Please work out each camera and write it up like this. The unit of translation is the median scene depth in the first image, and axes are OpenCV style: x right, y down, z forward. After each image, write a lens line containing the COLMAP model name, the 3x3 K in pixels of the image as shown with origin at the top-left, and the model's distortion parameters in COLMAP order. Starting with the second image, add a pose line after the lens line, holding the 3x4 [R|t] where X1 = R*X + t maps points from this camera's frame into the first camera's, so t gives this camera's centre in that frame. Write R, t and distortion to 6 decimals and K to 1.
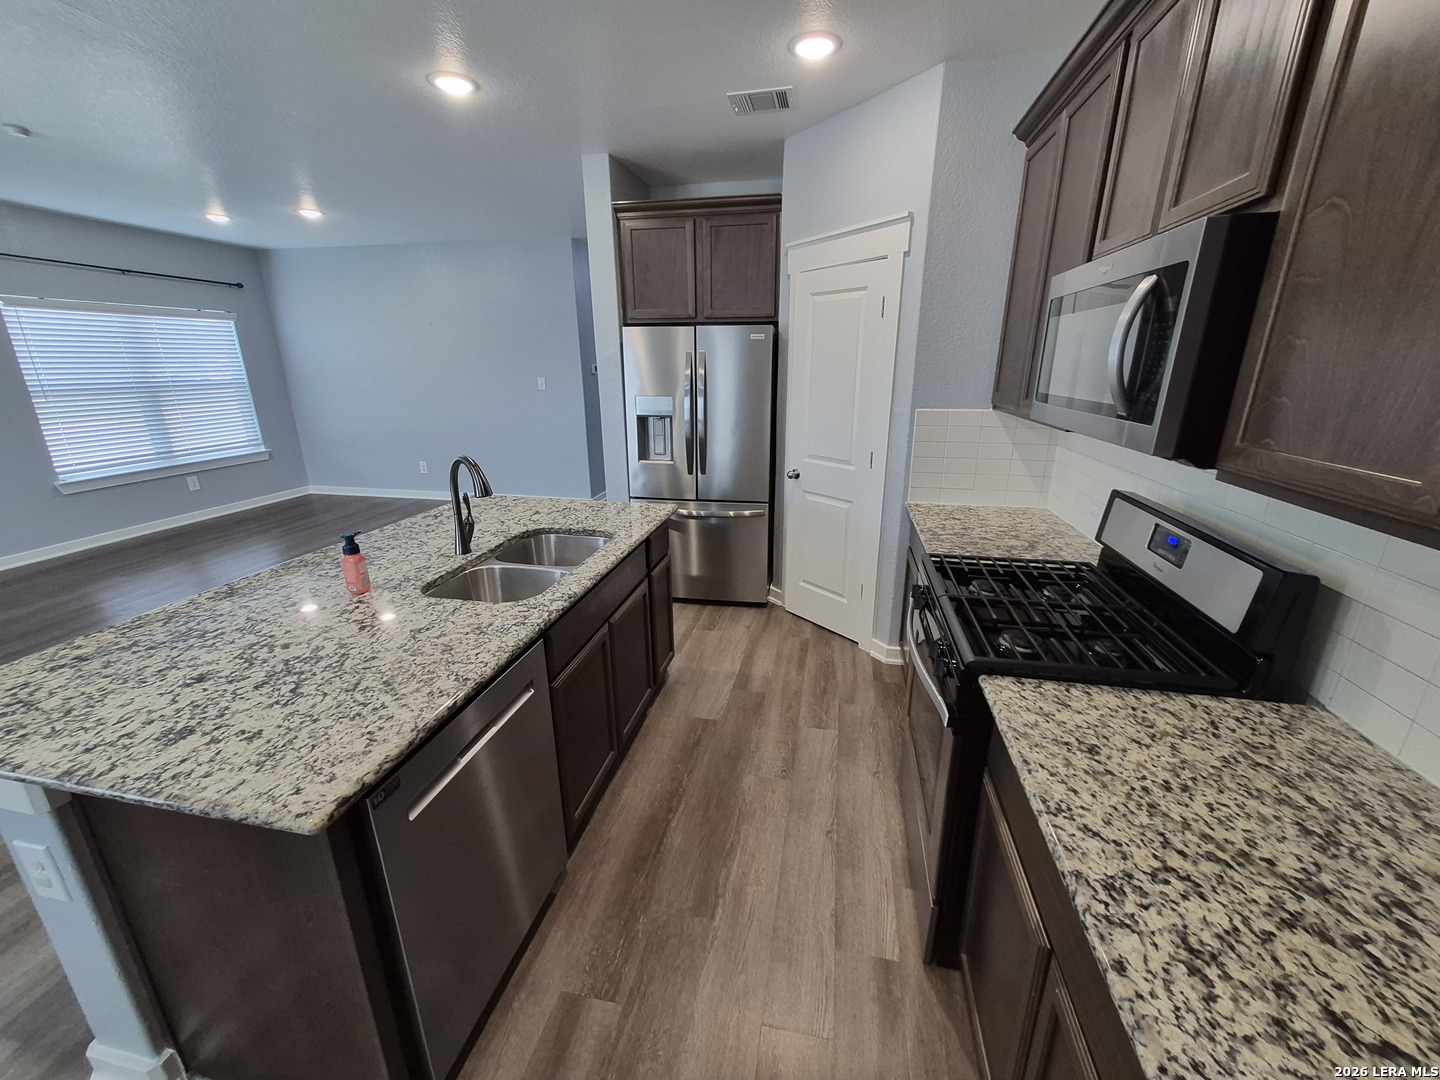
lens RADIAL K [[560.5, 0, 727.7], [0, 560.5, 530.3], [0, 0, 1]] dist [0.000639, 0.000740]
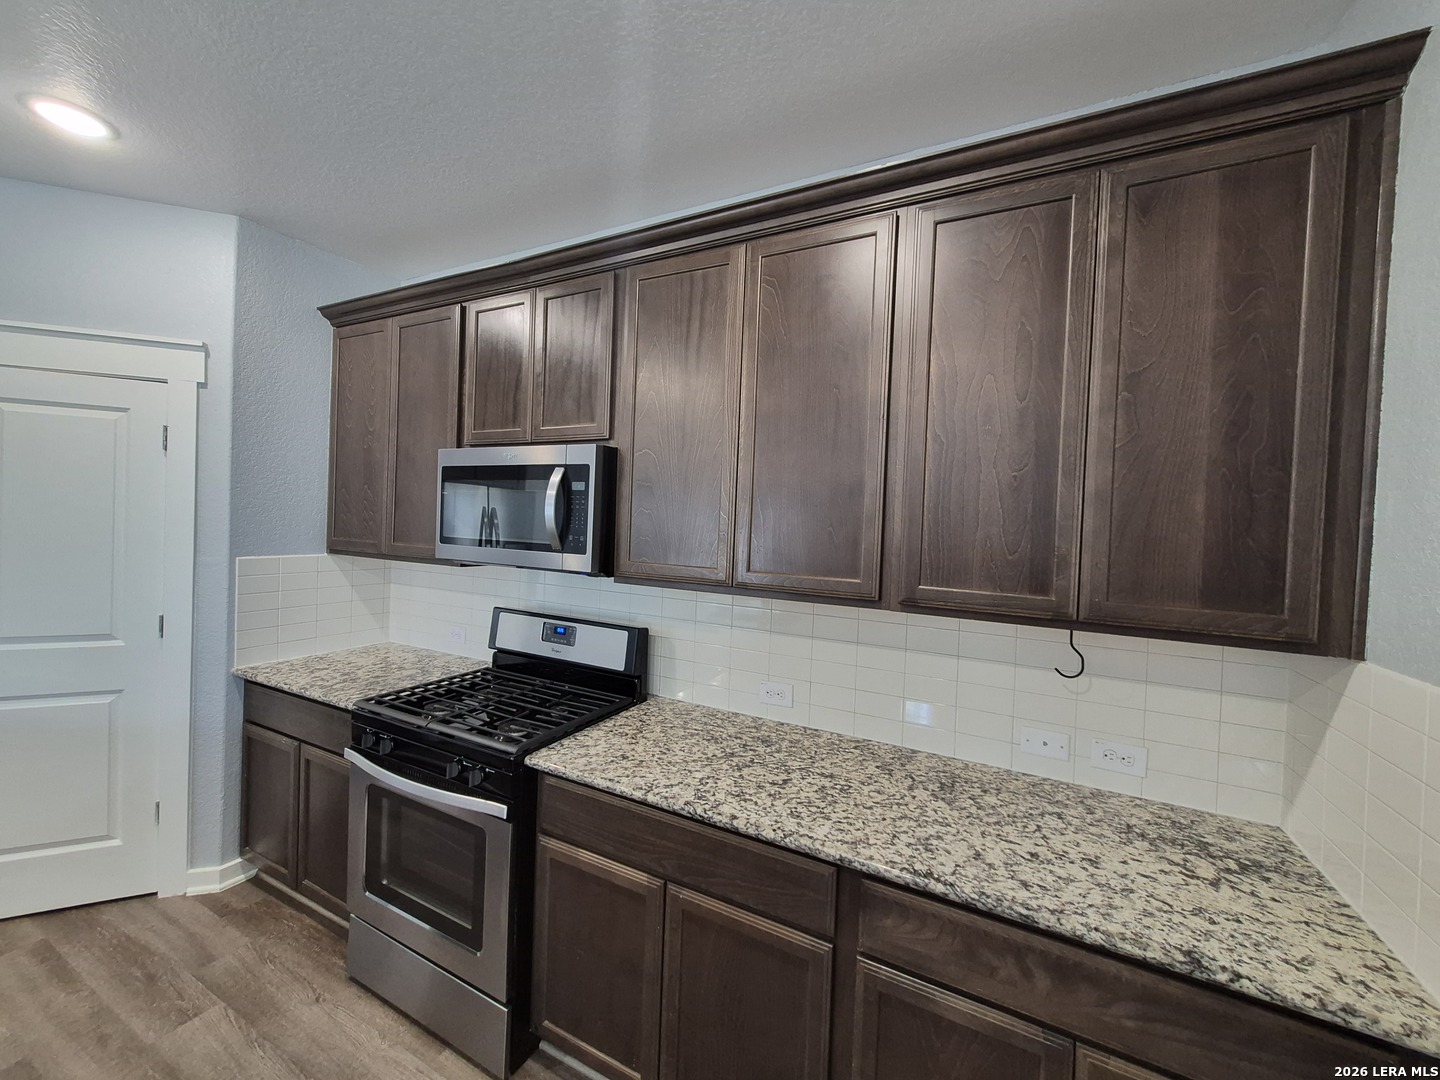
lens RADIAL K [[560.5, 0, 727.7], [0, 560.5, 530.3], [0, 0, 1]] dist [0.000639, 0.000740]
pose [[0.269798, 0.003031, 0.962912, -0.677258], [0.240126, 0.968191, -0.070328, -0.035598], [-0.932496, 0.250194, 0.260488, 0.144064]]
